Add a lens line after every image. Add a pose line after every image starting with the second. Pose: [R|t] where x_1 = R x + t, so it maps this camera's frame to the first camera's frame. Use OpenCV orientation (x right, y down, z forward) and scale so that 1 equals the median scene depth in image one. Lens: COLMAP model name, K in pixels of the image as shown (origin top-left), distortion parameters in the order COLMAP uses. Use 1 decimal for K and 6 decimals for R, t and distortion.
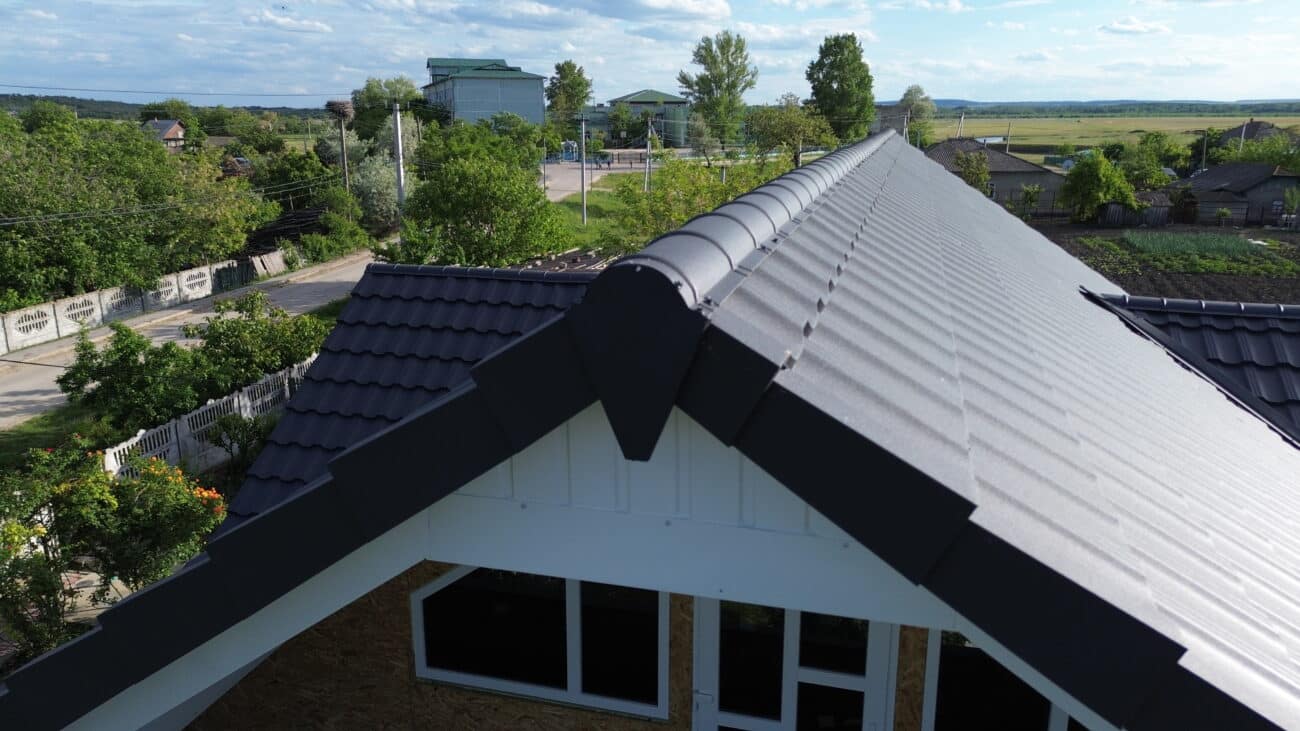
lens RADIAL K [[902.8, 0, 650.0], [0, 902.8, 365.5], [0, 0, 1]] dist [0.027850, -0.002849]
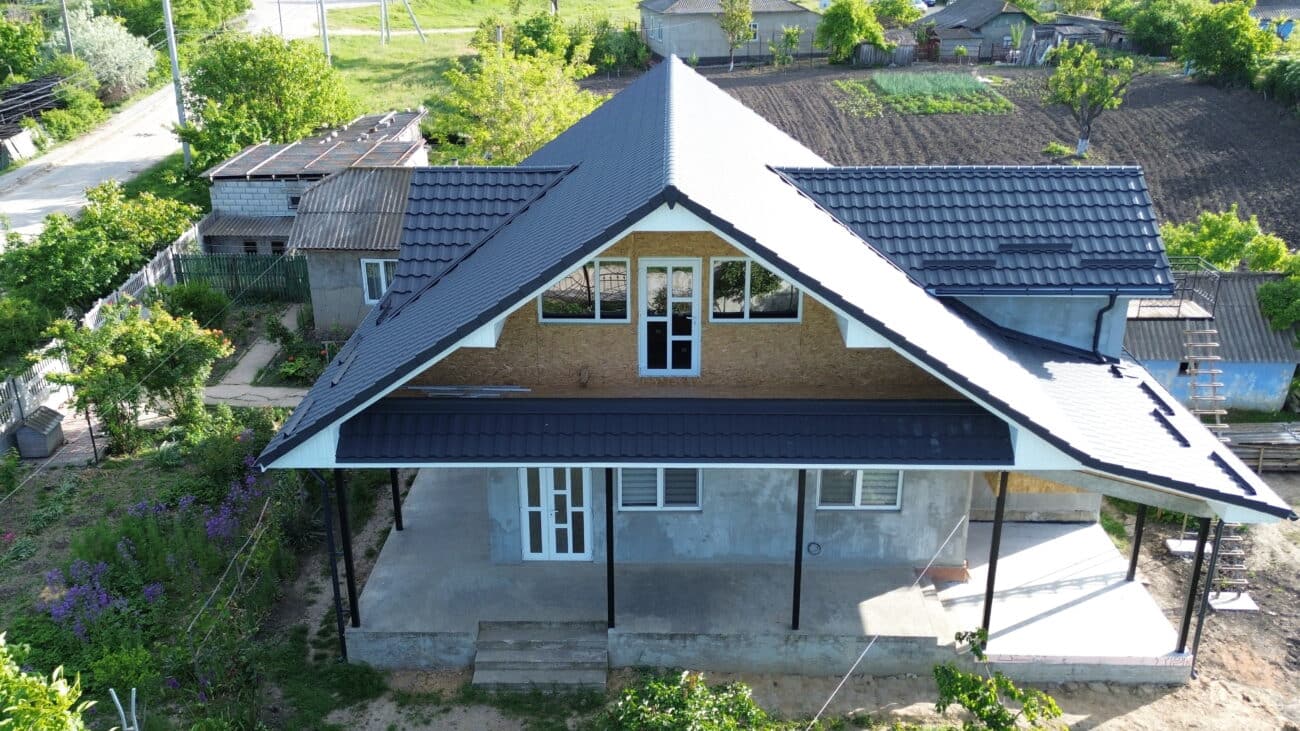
lens RADIAL K [[1117.3, 0, 653.3], [0, 1117.3, 360.3], [0, 0, 1]] dist [0.041915, -0.005528]
pose [[0.966124, -0.096376, 0.239409, -0.075293], [0.068424, 0.990113, 0.122454, 0.005776], [-0.248844, -0.101924, 0.963166, -0.243735]]
